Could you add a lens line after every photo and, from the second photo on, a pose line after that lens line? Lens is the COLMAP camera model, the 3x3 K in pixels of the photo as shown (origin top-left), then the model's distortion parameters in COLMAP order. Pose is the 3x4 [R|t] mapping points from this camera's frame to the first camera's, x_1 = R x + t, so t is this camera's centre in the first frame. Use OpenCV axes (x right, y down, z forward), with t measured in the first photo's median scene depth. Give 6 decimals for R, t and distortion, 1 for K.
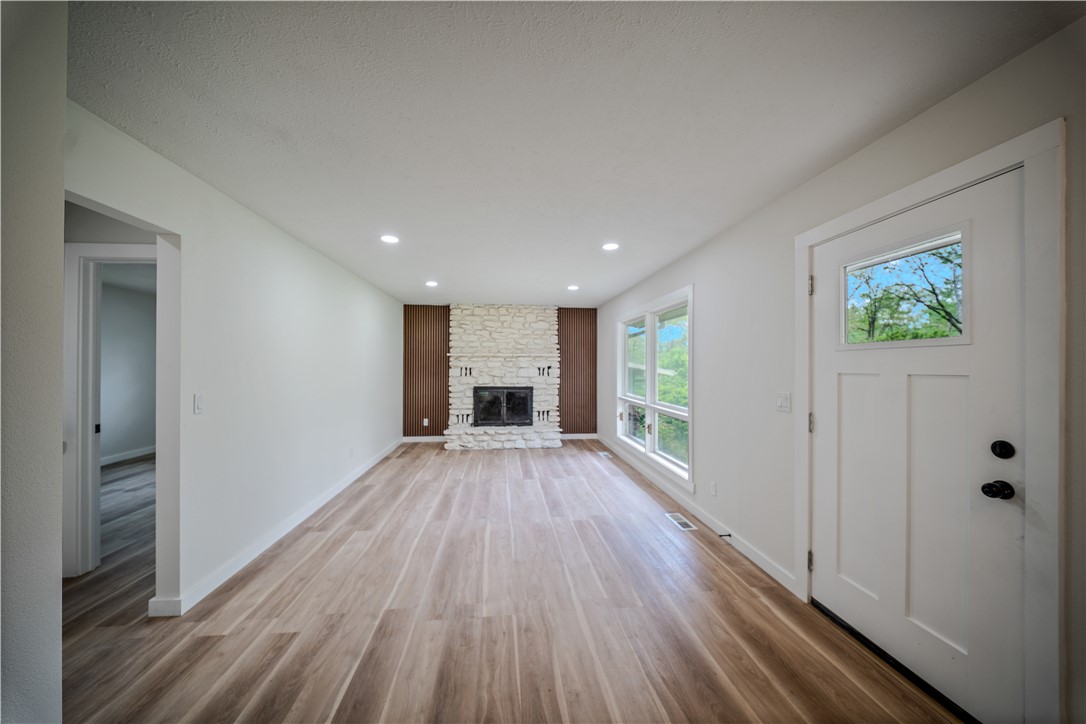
lens RADIAL K [[385.4, 0, 547.0], [0, 385.4, 364.8], [0, 0, 1]] dist [0.002057, -0.003702]
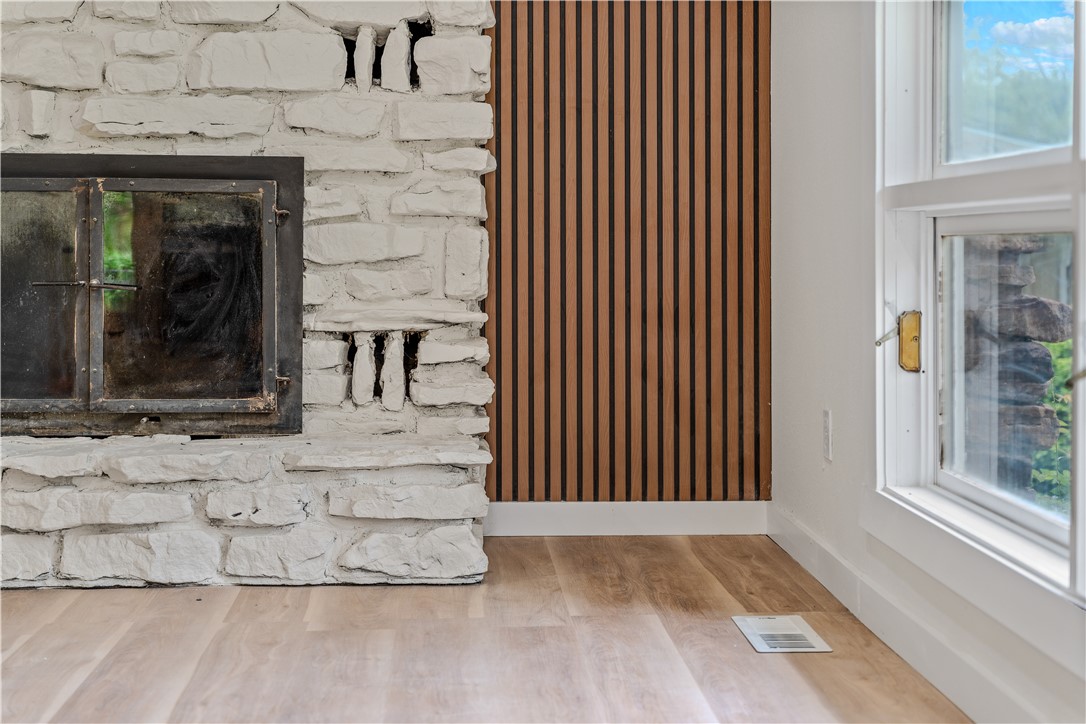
lens RADIAL K [[1837.1, 0, 547.0], [0, 1837.1, 259.6], [0, 0, 1]] dist [0.032451, 0.000000]
pose [[0.997610, -0.001931, -0.069067, 0.113692], [0.001993, 0.999998, 0.000830, 0.105448], [0.069065, -0.000966, 0.997612, 0.370877]]
